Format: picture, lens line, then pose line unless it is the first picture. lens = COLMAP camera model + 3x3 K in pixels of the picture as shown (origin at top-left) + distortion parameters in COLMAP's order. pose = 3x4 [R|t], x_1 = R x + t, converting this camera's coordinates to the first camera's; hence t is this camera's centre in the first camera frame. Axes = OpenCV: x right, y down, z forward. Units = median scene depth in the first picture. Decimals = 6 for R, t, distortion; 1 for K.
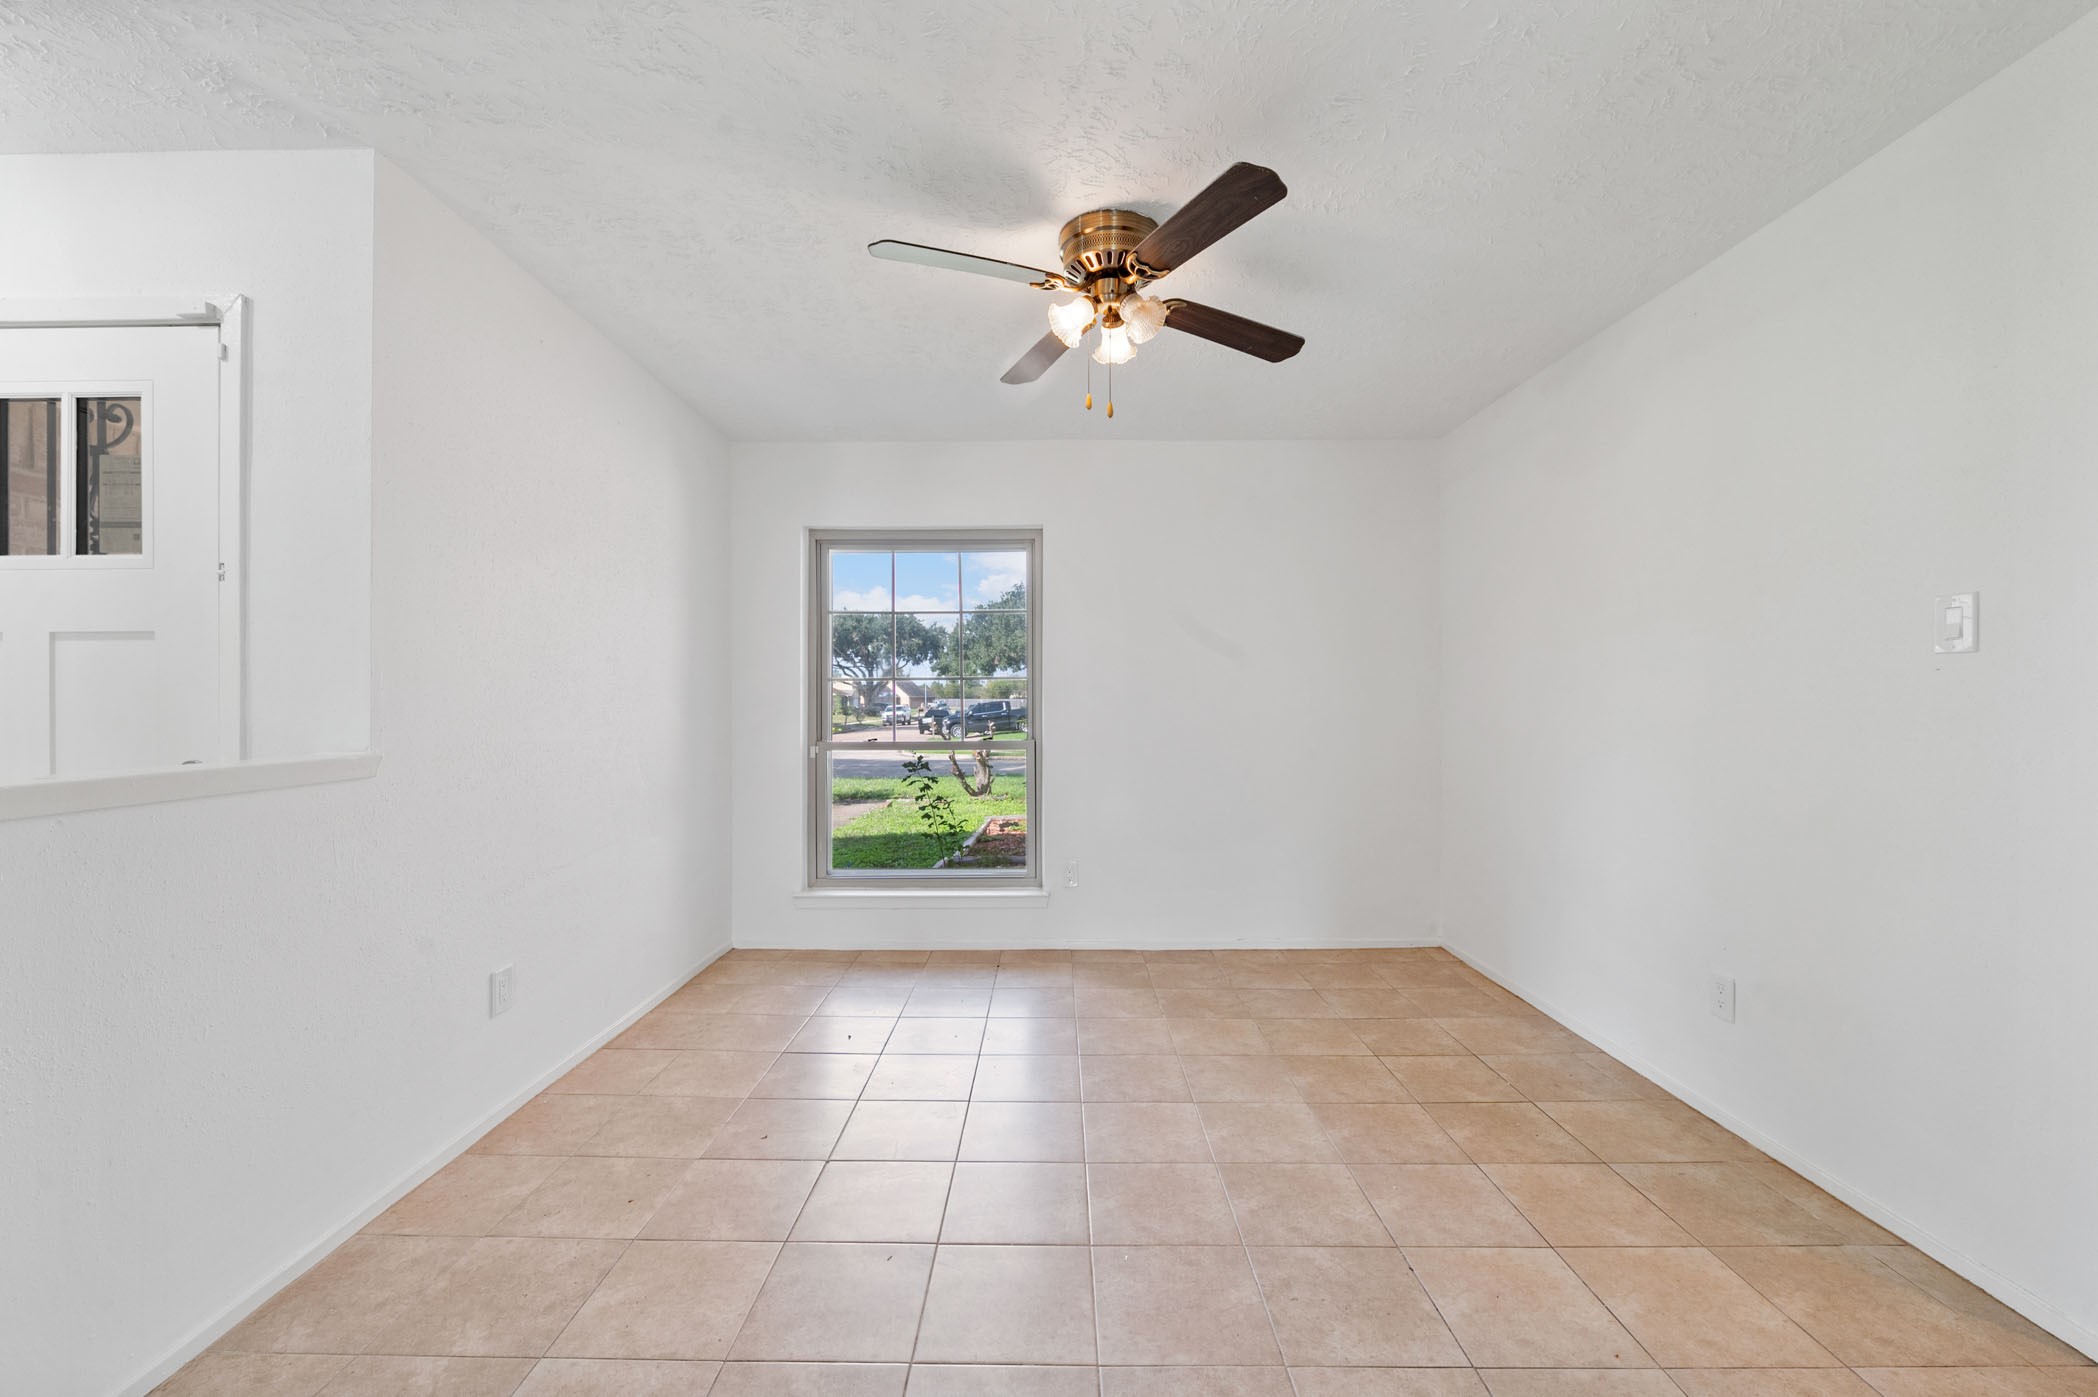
lens RADIAL K [[836.8, 0, 1049.0], [0, 836.8, 698.5], [0, 0, 1]] dist [-0.004390, -0.000403]
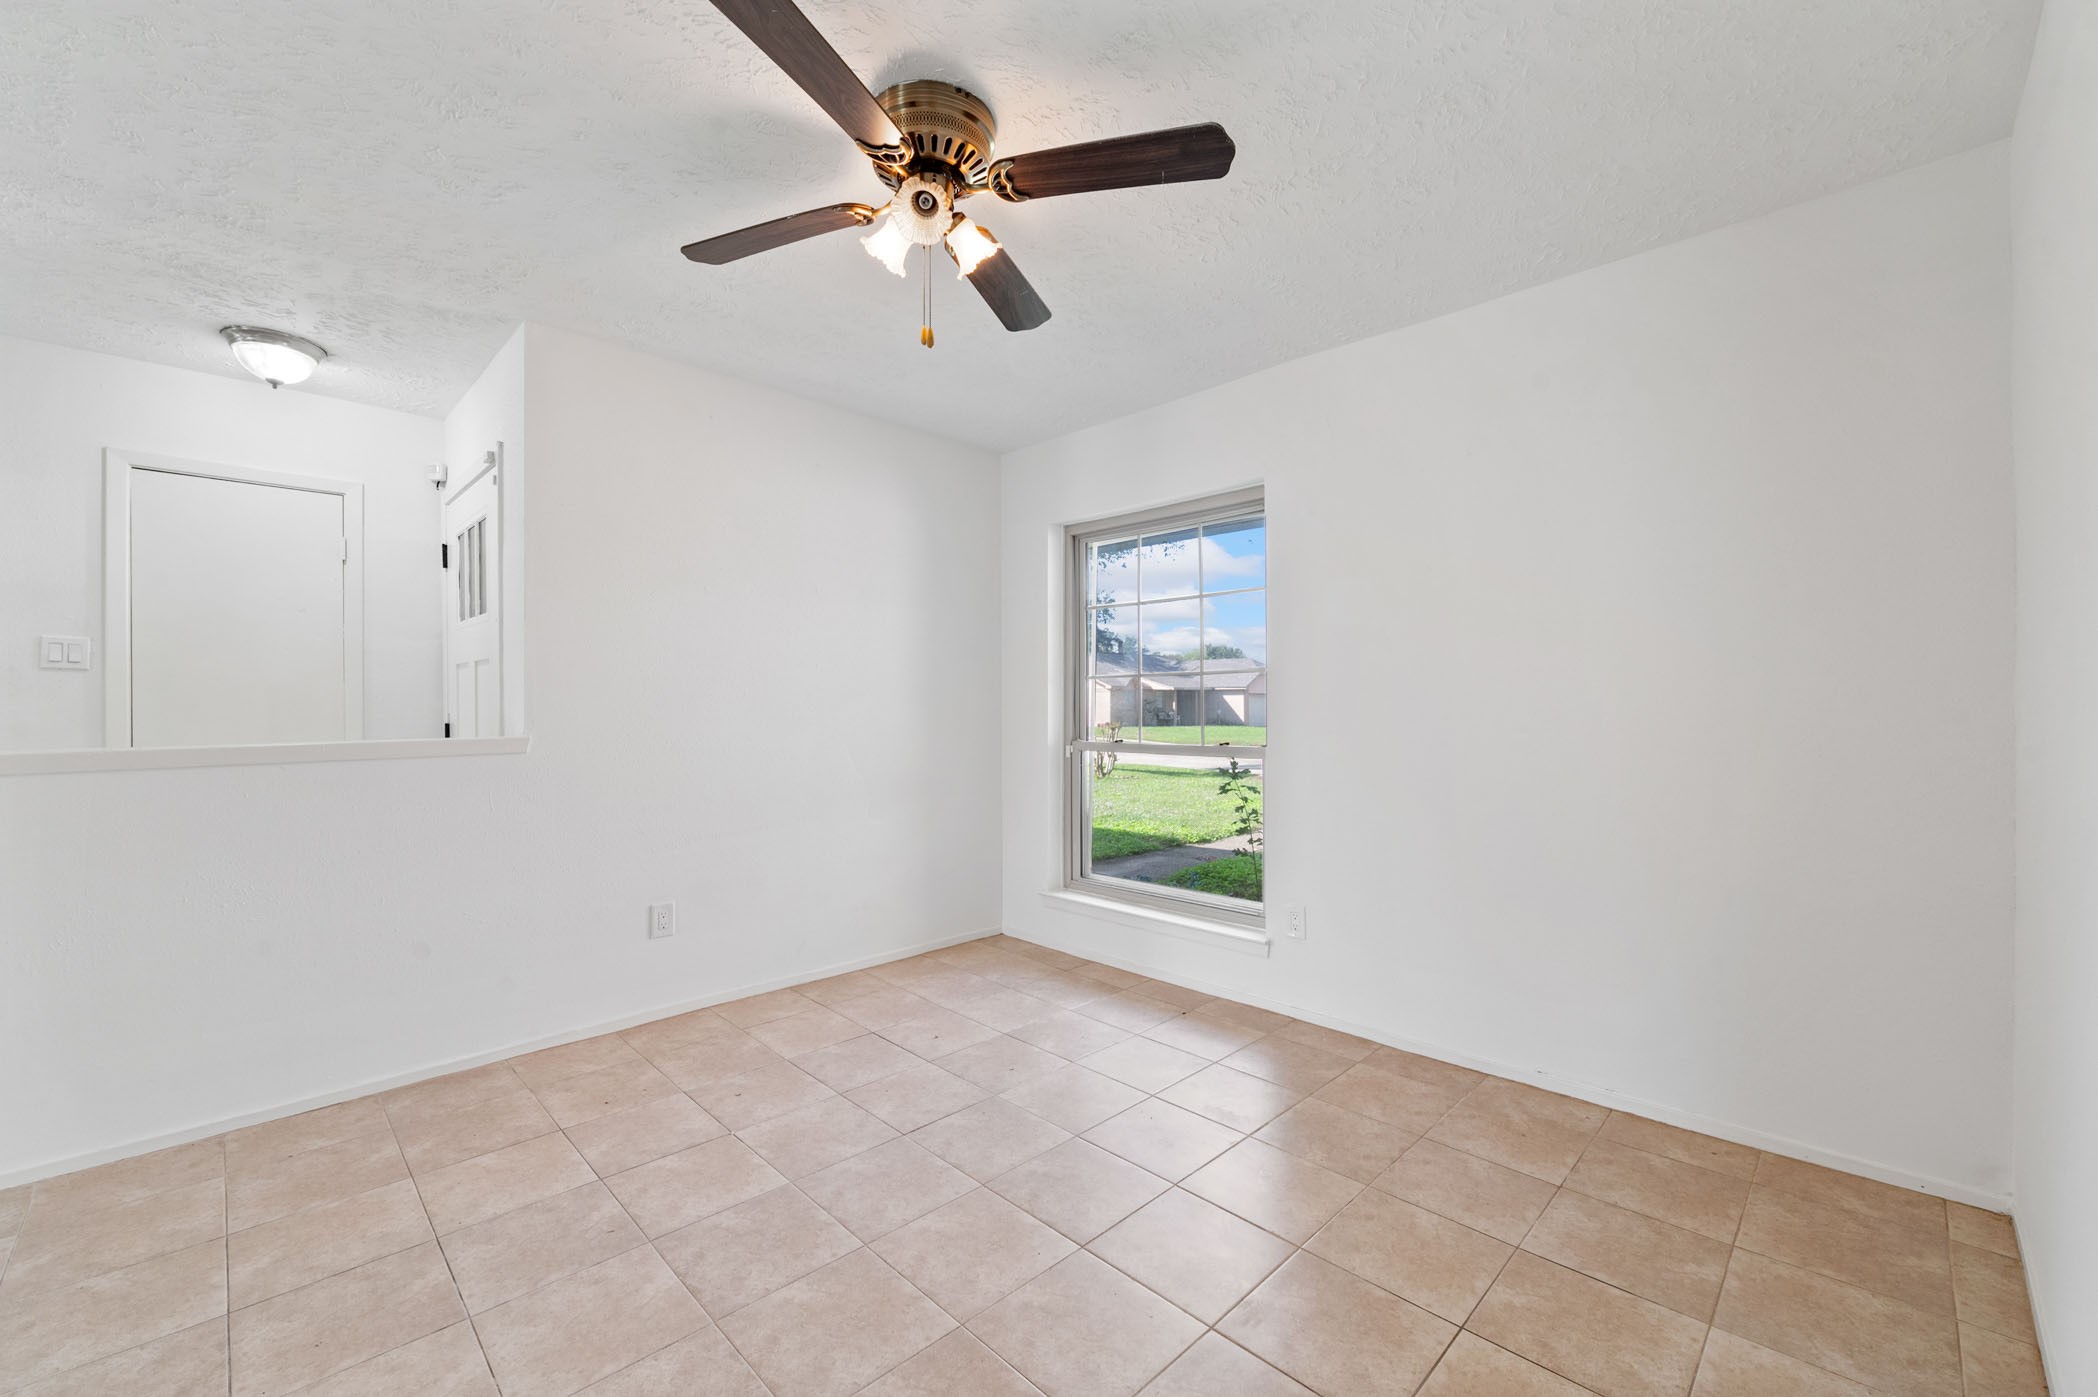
lens RADIAL K [[842.1, 0, 1029.2], [0, 842.1, 703.7], [0, 0, 1]] dist [-0.004112, -0.000631]
pose [[0.708856, -0.000396, -0.705354, 0.445918], [0.004531, 0.999982, 0.003993, 0.004241], [0.705339, -0.006026, 0.708844, 0.304485]]
